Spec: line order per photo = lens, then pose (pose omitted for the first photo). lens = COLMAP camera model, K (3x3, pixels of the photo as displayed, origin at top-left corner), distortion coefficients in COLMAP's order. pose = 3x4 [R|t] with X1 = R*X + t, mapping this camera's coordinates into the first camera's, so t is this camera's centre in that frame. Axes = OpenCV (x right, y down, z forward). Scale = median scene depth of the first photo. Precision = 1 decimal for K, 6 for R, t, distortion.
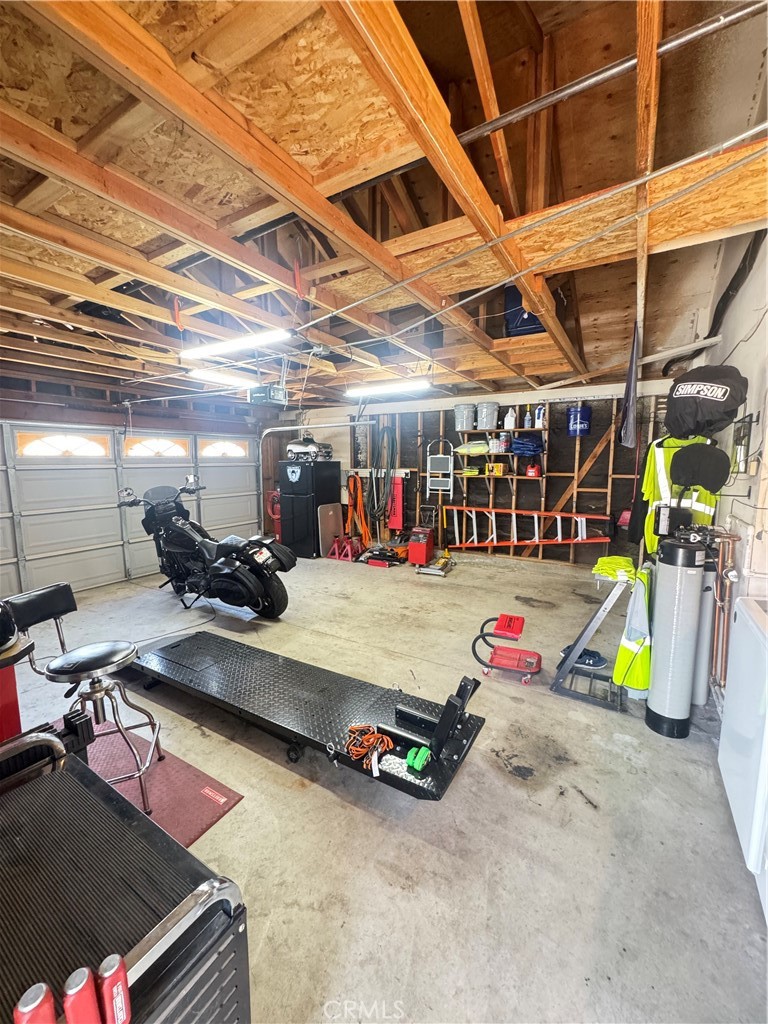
lens RADIAL K [[410.8, 0, 383.3], [0, 410.8, 508.5], [0, 0, 1]] dist [-0.000364, 0.002380]
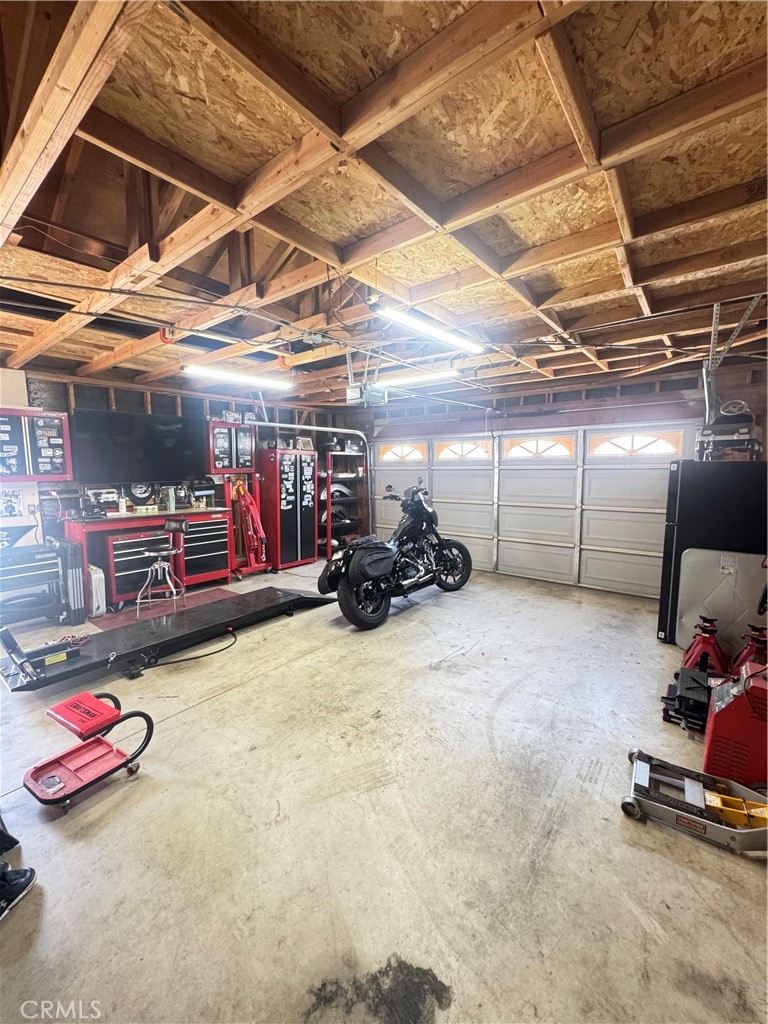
lens RADIAL K [[410.8, 0, 384.7], [0, 410.8, 512.7], [0, 0, 1]] dist [-0.000364, 0.002380]
pose [[-0.110618, 0.123308, -0.986184, 0.590775], [-0.106853, 0.985046, 0.135151, -0.123768], [0.988102, 0.120327, -0.095788, 1.020052]]
